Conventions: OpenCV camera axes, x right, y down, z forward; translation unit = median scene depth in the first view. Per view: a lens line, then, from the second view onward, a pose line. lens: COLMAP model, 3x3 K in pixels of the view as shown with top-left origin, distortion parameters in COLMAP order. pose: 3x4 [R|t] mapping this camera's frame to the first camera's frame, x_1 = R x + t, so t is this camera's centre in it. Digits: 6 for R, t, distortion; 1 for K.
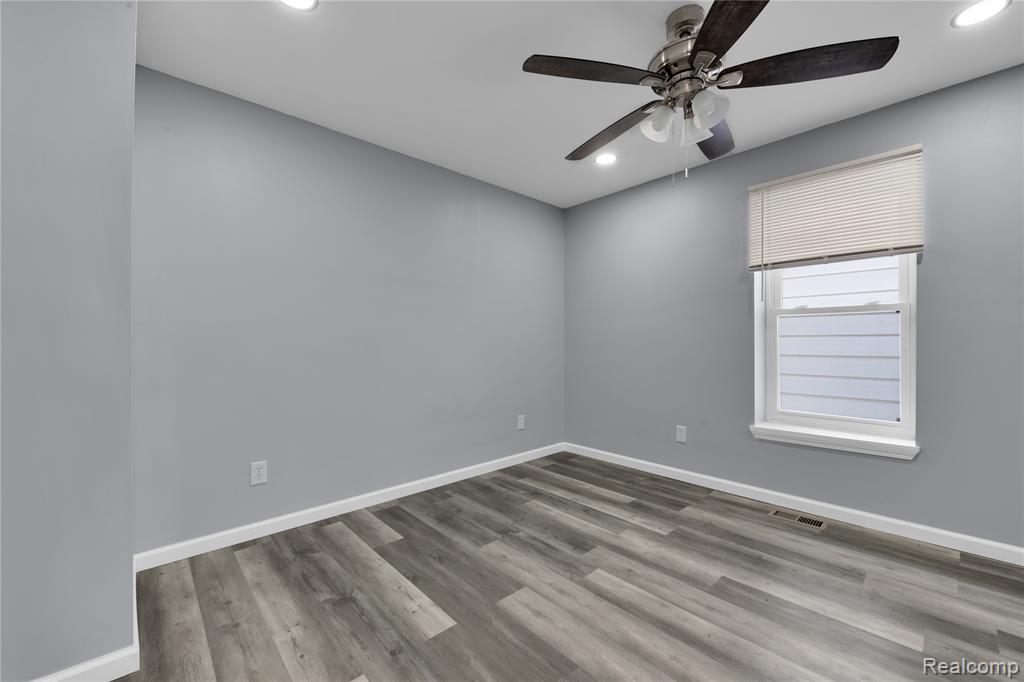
lens RADIAL K [[413.5, 0, 514.5], [0, 413.5, 341.4], [0, 0, 1]] dist [-0.008827, -0.000984]
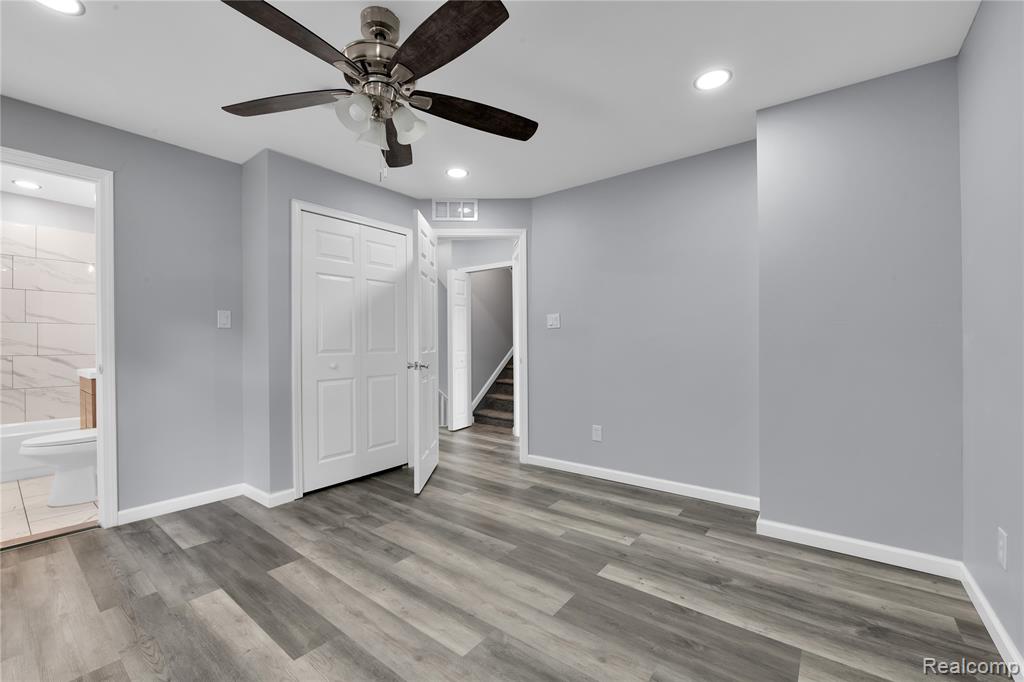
lens RADIAL K [[413.5, 0, 513.6], [0, 413.5, 337.4], [0, 0, 1]] dist [-0.008827, -0.000984]
pose [[-0.985684, 0.003143, -0.168572, 0.265617], [0.006452, 0.999797, -0.019089, 0.020809], [0.168478, -0.019903, -0.985505, 1.936600]]
